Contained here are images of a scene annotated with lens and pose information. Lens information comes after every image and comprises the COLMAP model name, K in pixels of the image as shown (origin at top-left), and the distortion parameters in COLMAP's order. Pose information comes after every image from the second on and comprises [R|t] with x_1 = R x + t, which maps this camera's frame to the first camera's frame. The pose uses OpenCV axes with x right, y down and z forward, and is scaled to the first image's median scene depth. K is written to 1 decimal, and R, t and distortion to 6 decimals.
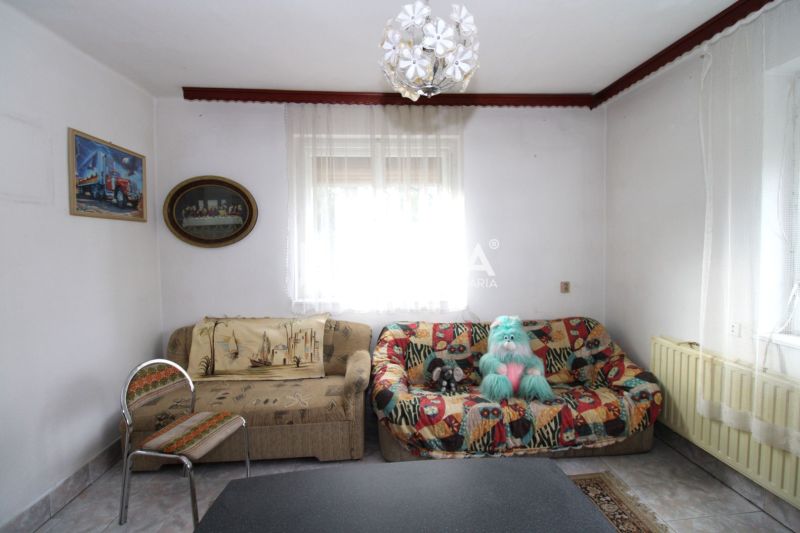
lens RADIAL K [[366.6, 0, 403.0], [0, 366.6, 257.2], [0, 0, 1]] dist [0.005498, -0.013256]
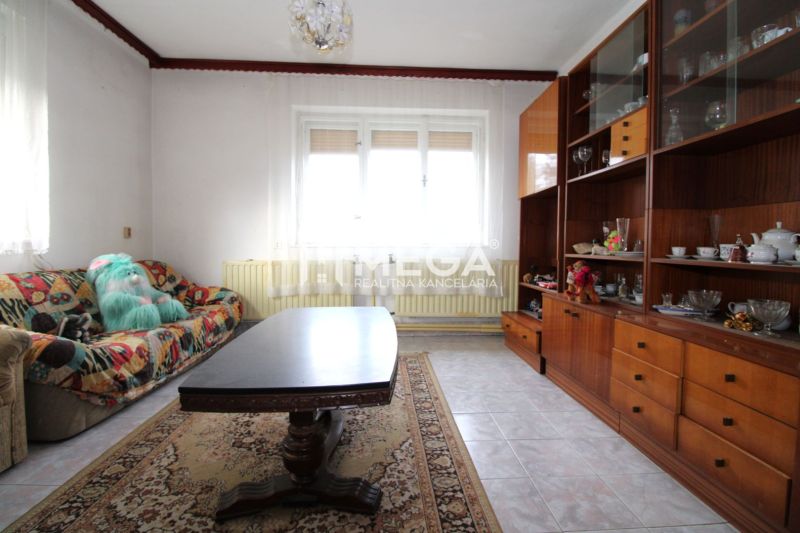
lens RADIAL K [[366.6, 0, 403.0], [0, 366.6, 257.2], [0, 0, 1]] dist [0.005498, -0.013256]
pose [[0.021742, -0.019980, 0.999564, -0.748158], [0.036461, 0.999151, 0.019179, 0.217712], [-0.999099, 0.036028, 0.022452, 0.322636]]
